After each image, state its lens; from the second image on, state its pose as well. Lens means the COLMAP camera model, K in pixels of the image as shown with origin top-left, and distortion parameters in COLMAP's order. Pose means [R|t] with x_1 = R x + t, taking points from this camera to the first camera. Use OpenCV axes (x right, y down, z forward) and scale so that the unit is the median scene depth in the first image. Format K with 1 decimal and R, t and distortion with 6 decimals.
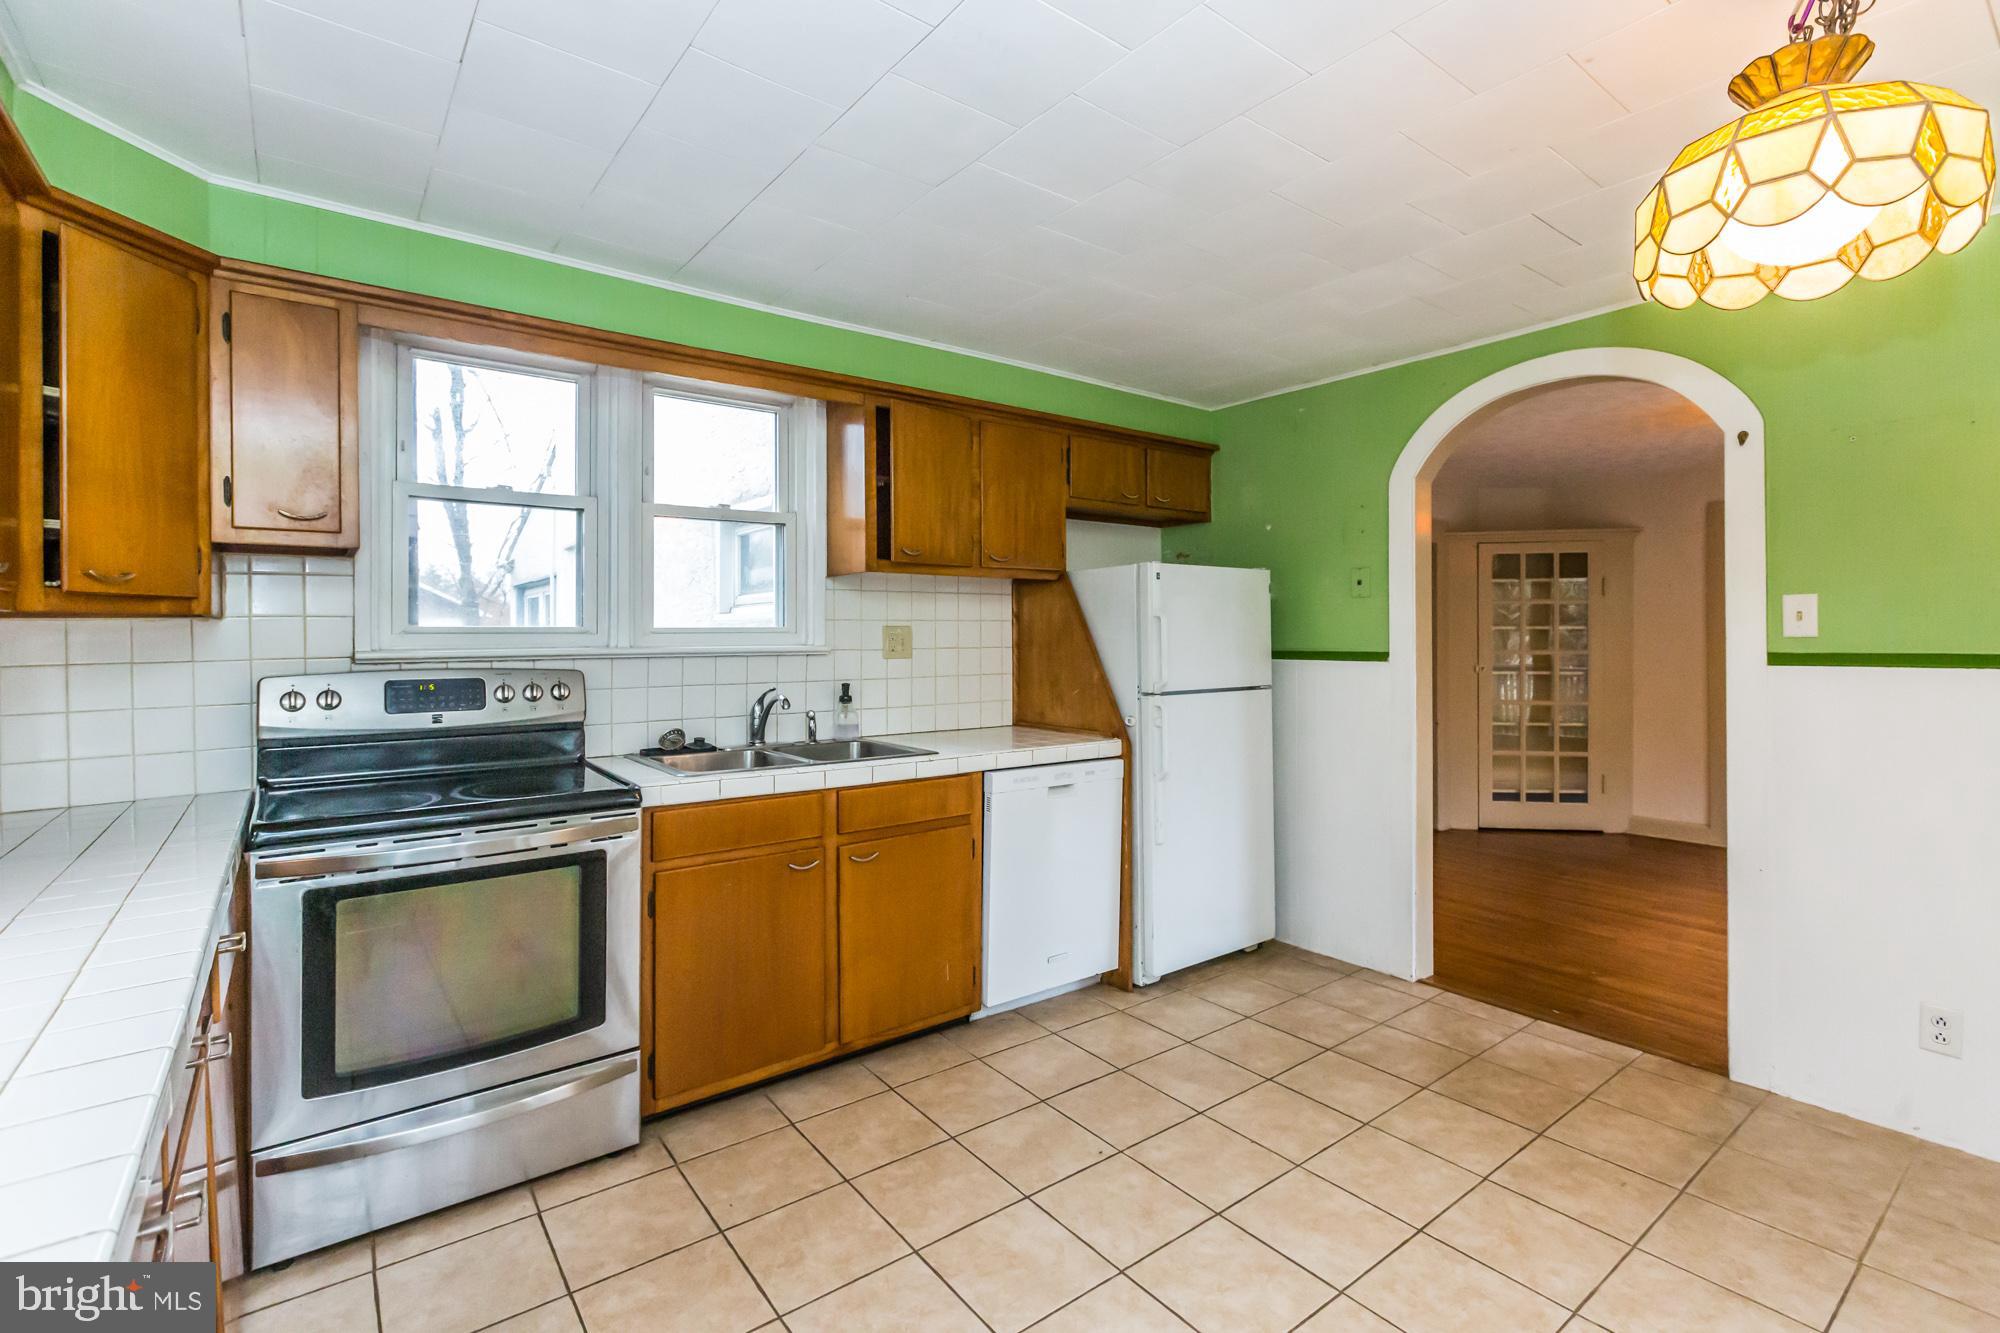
lens RADIAL K [[904.5, 0, 1000.5], [0, 904.5, 629.0], [0, 0, 1]] dist [0.000226, 0.000428]
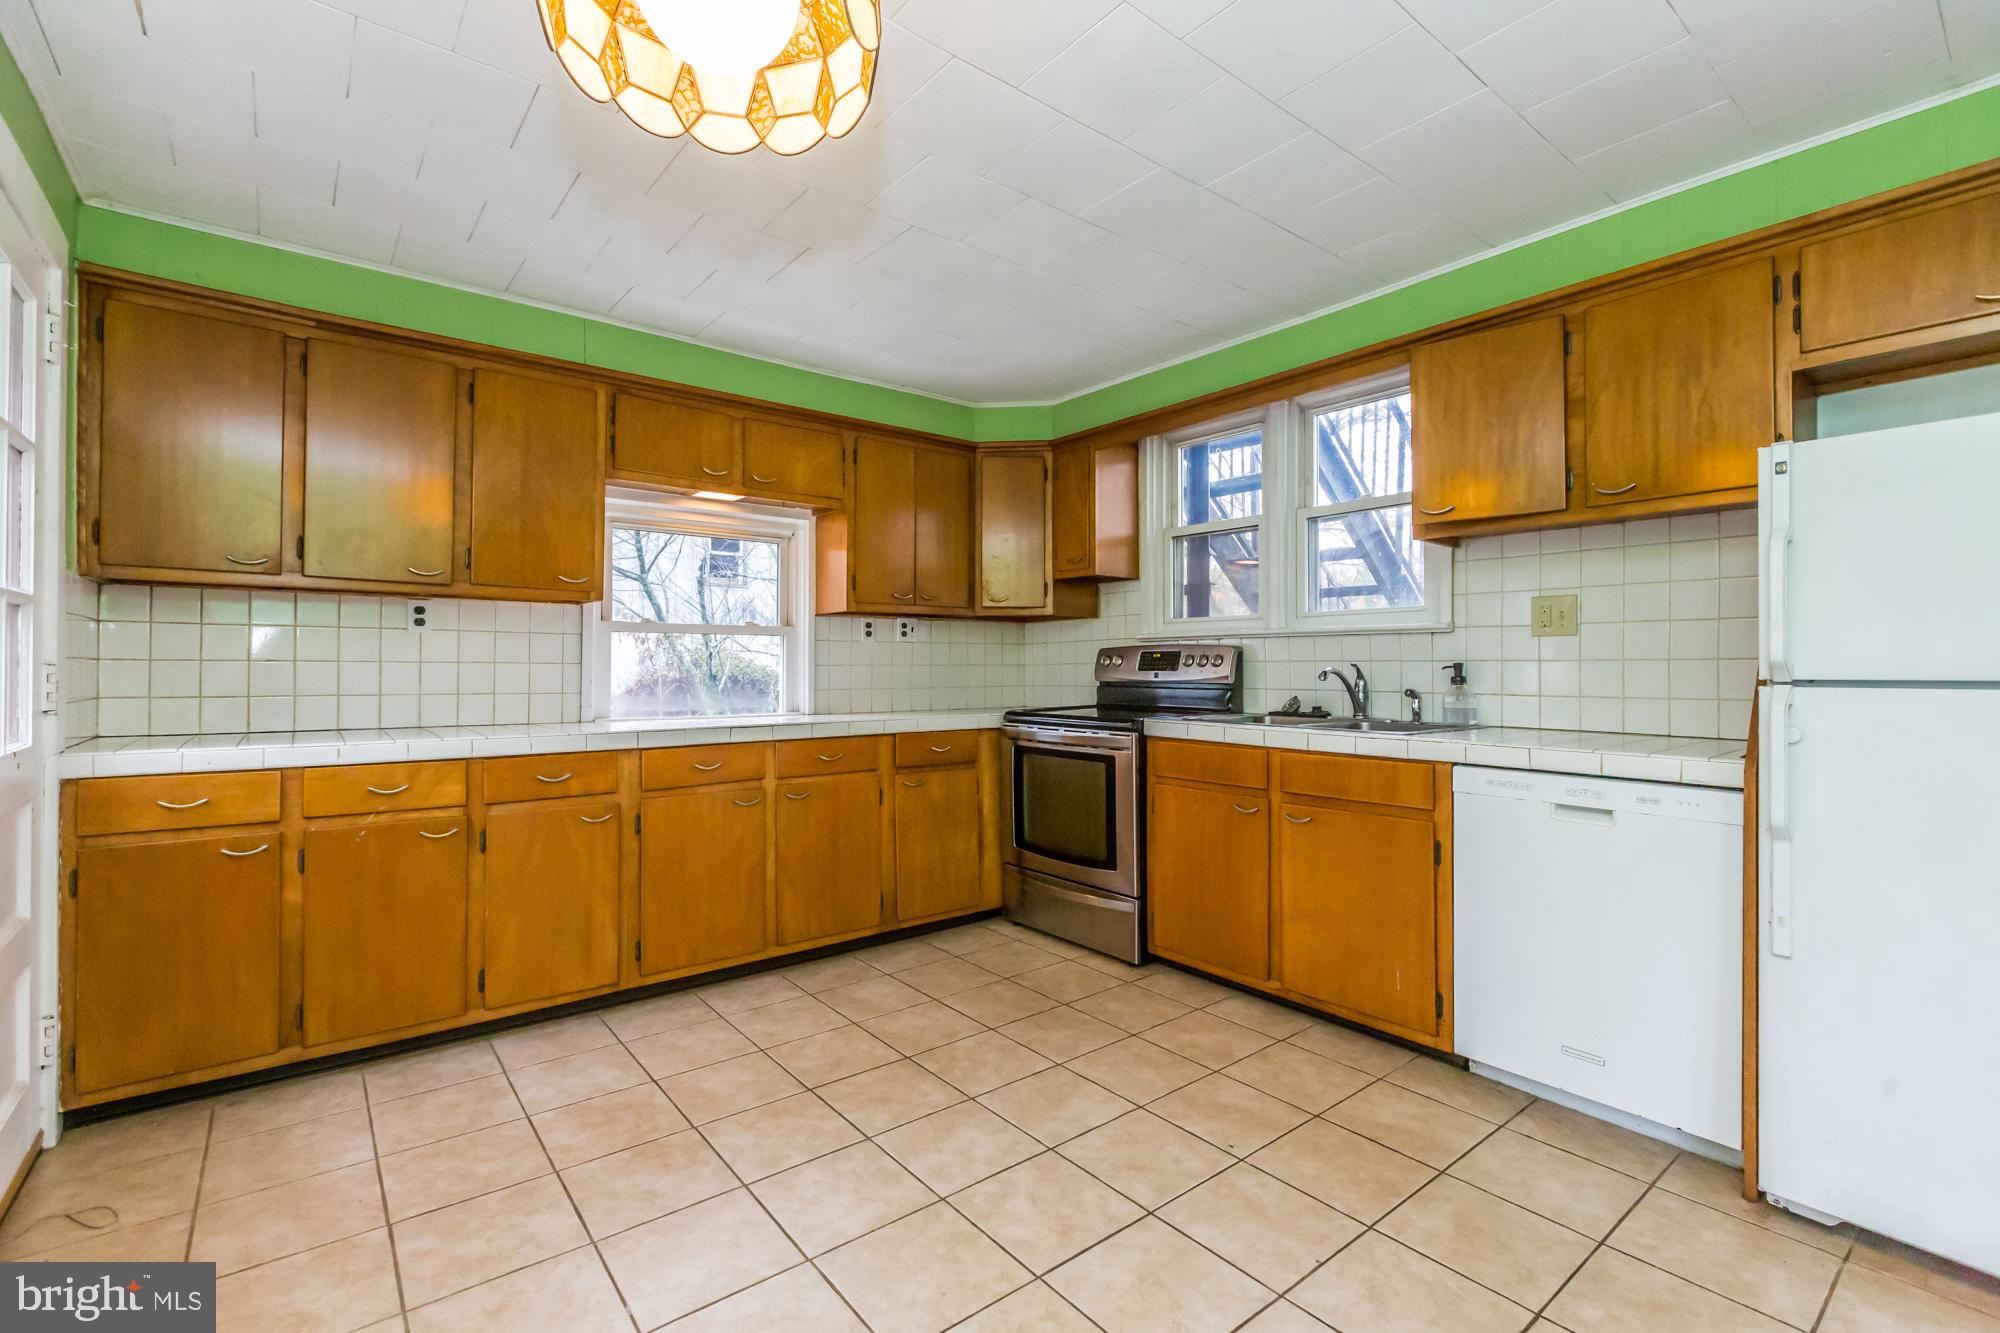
lens RADIAL K [[889.3, 0, 1002.8], [0, 889.3, 658.3], [0, 0, 1]] dist [-0.000175, 0.000119]
pose [[0.027021, -0.005542, -0.999620, 0.795839], [0.000867, 0.999984, -0.005521, 0.067599], [0.999634, -0.000718, 0.027025, 0.583342]]
